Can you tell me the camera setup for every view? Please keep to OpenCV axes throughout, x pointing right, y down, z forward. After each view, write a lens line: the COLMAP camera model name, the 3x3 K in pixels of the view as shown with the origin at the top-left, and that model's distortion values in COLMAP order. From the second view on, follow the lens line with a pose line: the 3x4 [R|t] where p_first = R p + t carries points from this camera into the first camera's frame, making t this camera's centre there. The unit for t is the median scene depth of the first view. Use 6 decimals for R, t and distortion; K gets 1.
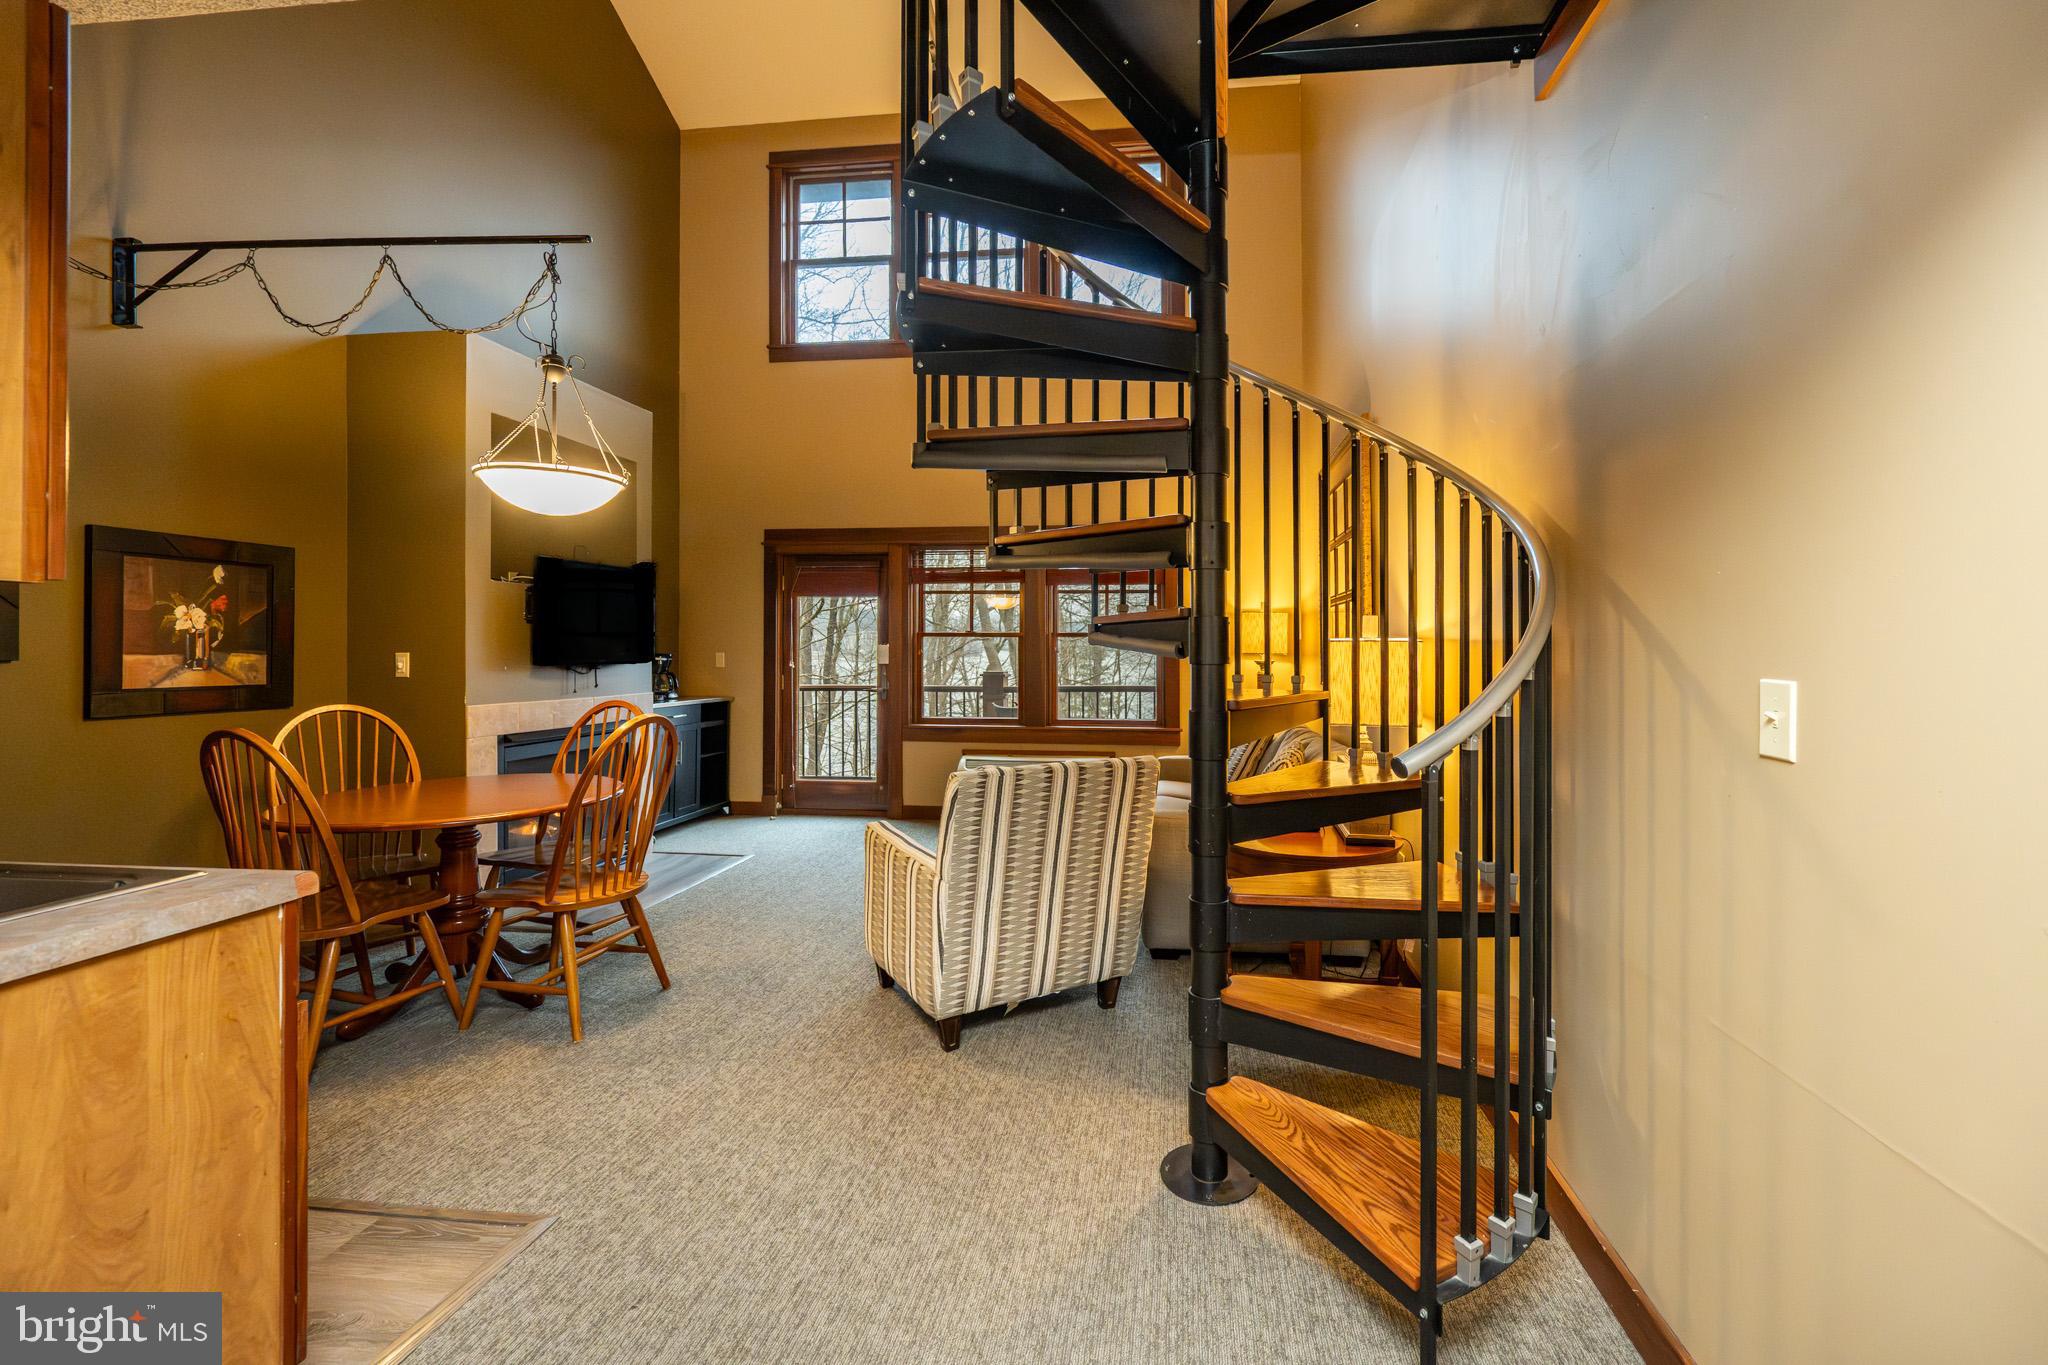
lens RADIAL K [[829.3, 0, 1052.1], [0, 829.3, 649.4], [0, 0, 1]] dist [-0.004174, 0.000852]
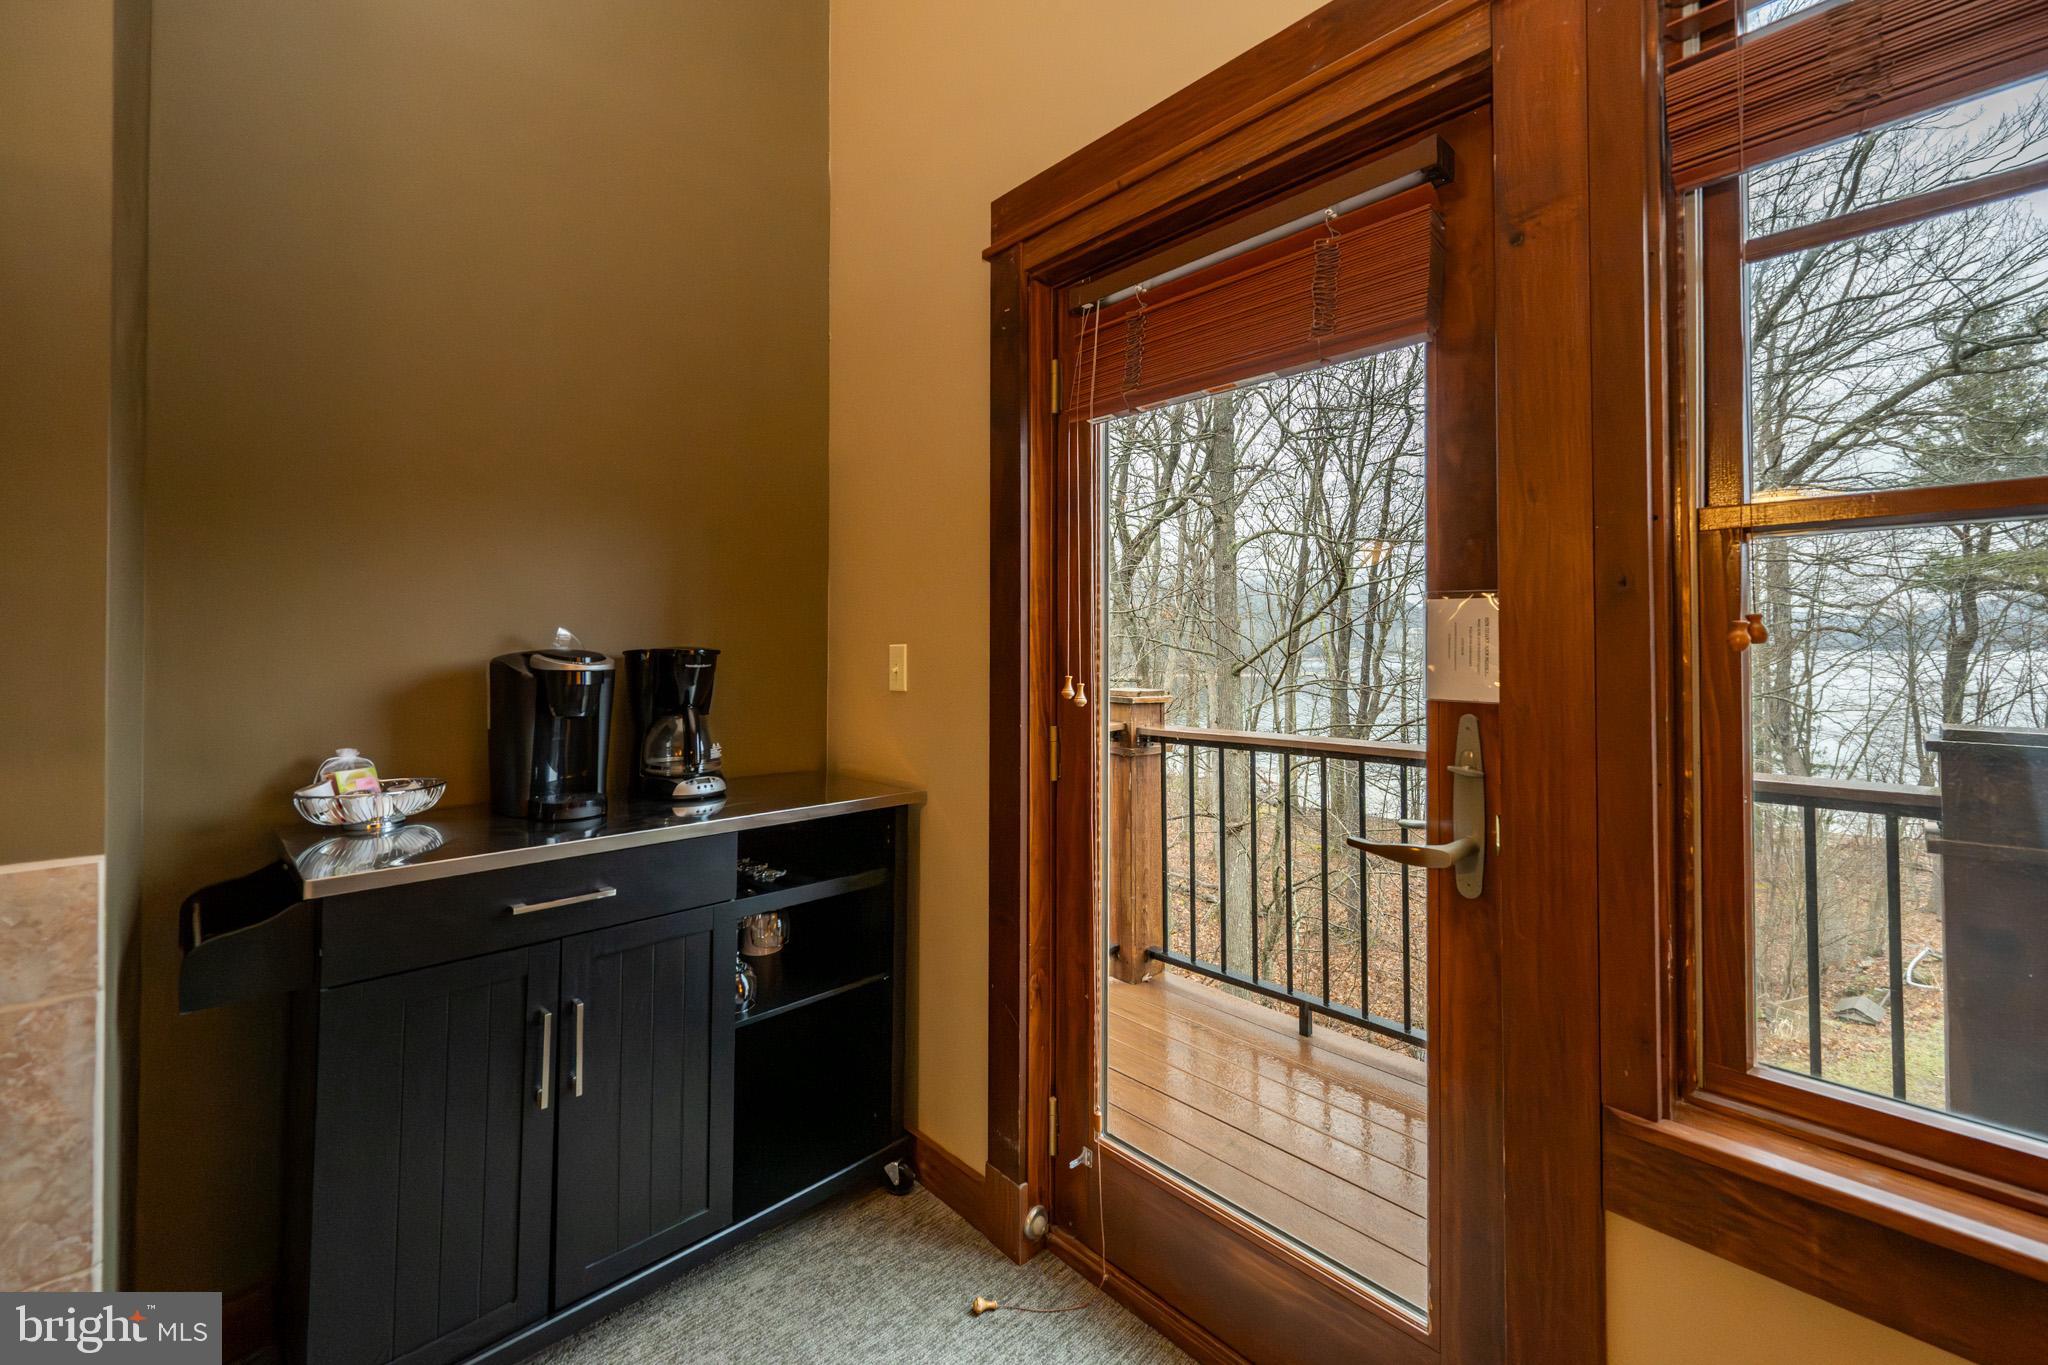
lens RADIAL K [[829.3, 0, 1067.5], [0, 829.3, 641.8], [0, 0, 1]] dist [-0.004174, 0.000852]
pose [[0.809488, -0.007364, -0.587091, -0.292334], [0.002657, 0.999957, -0.008879, 0.009904], [0.587131, 0.005628, 0.809472, 1.405839]]
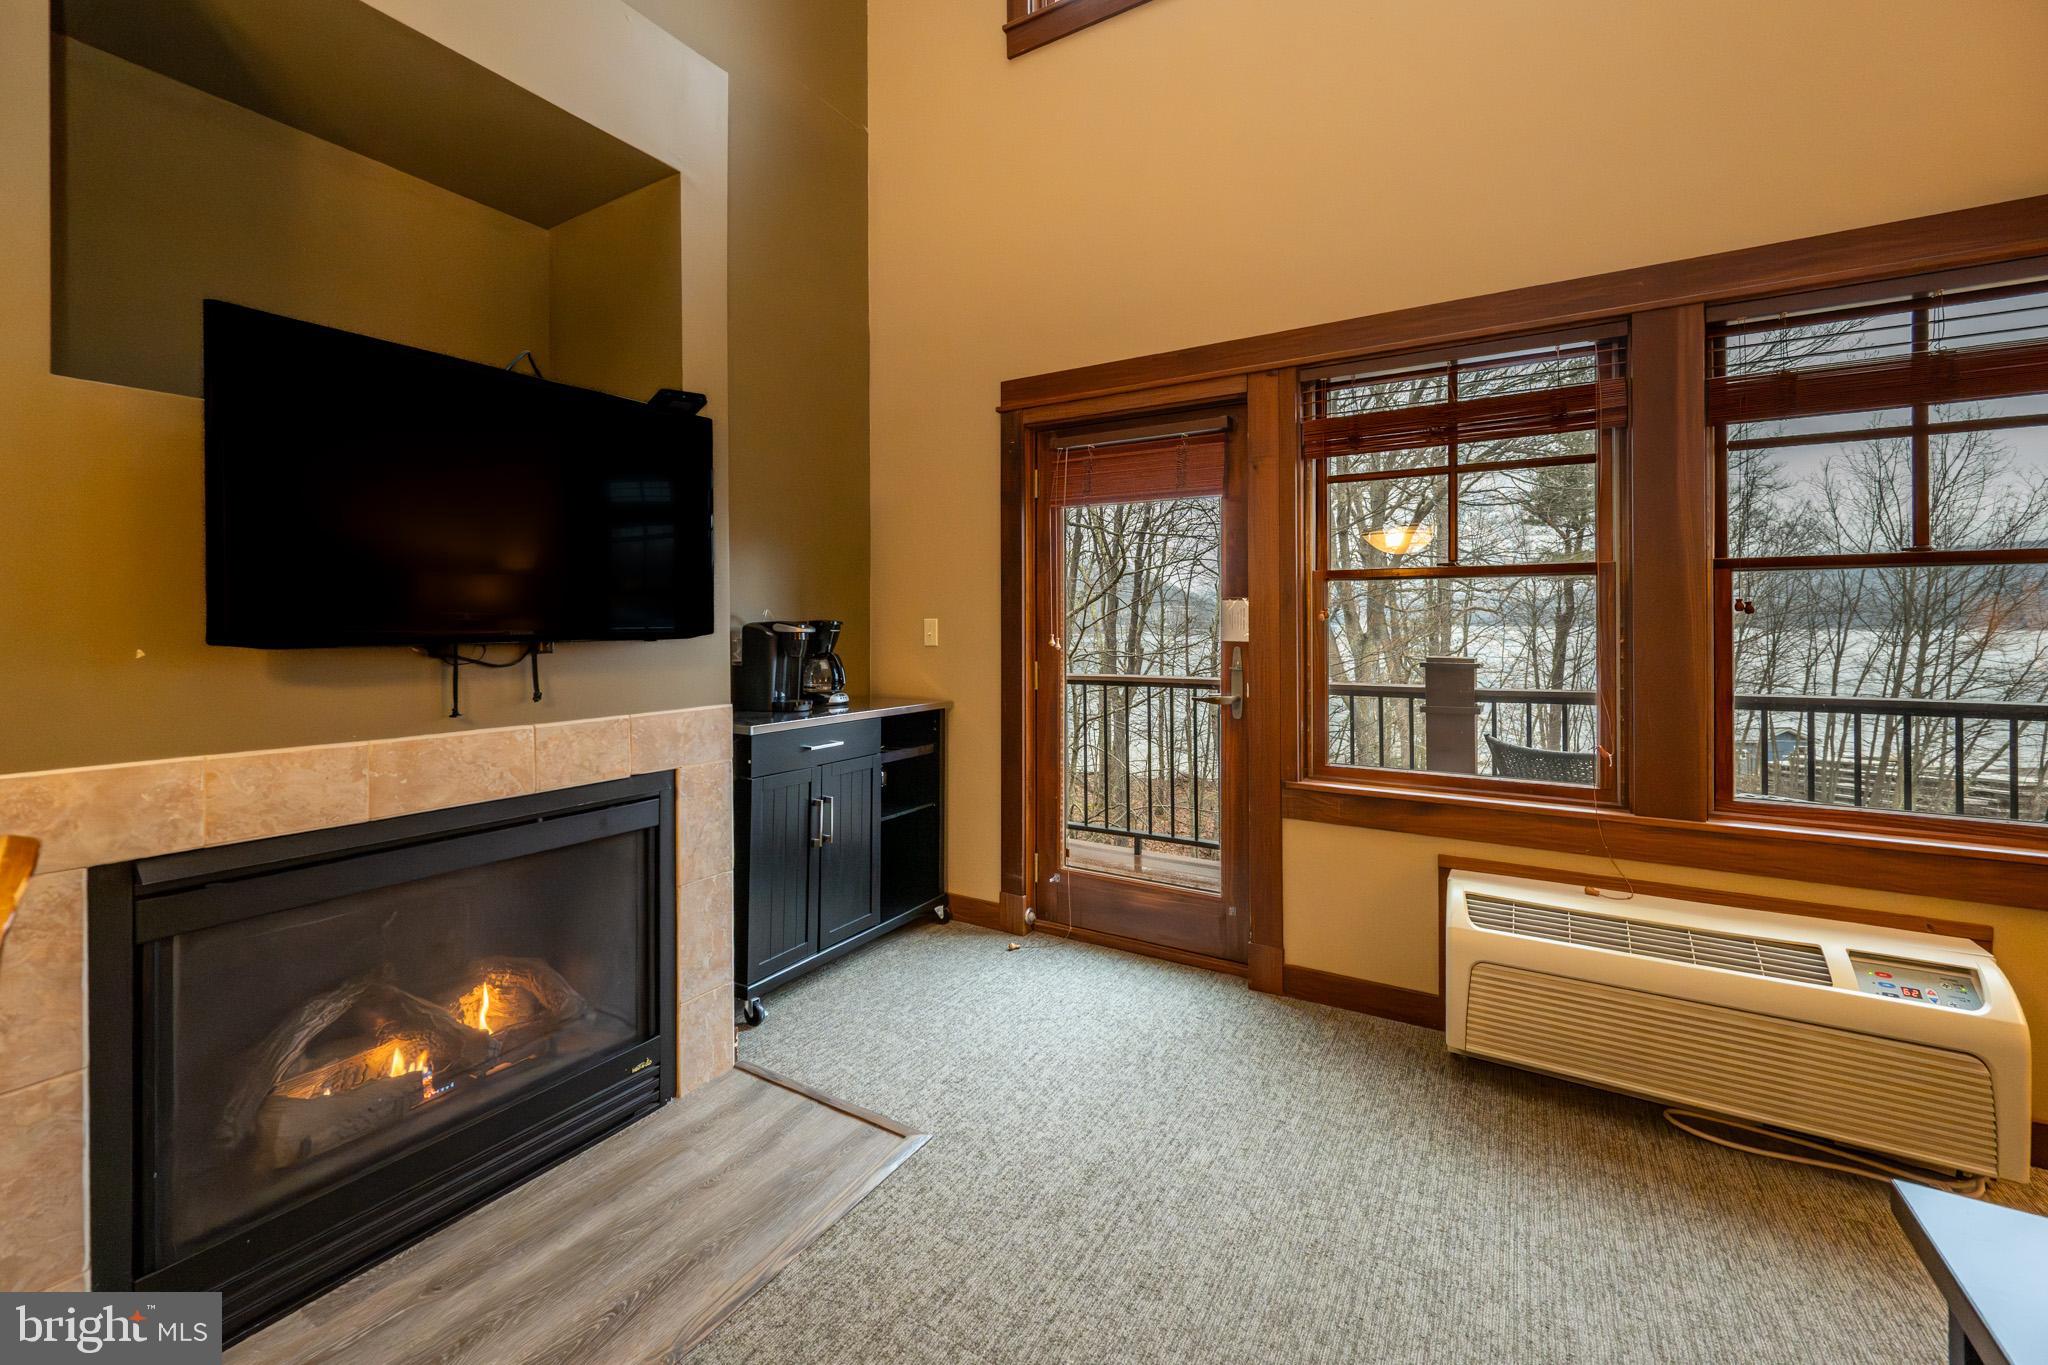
lens RADIAL K [[829.3, 0, 1047.9], [0, 829.3, 623.0], [0, 0, 1]] dist [-0.004174, 0.000852]
pose [[0.931450, -0.003175, -0.363856, -0.232052], [0.002571, 0.999994, -0.002145, 0.013873], [0.363860, 0.001063, 0.931453, 0.929808]]
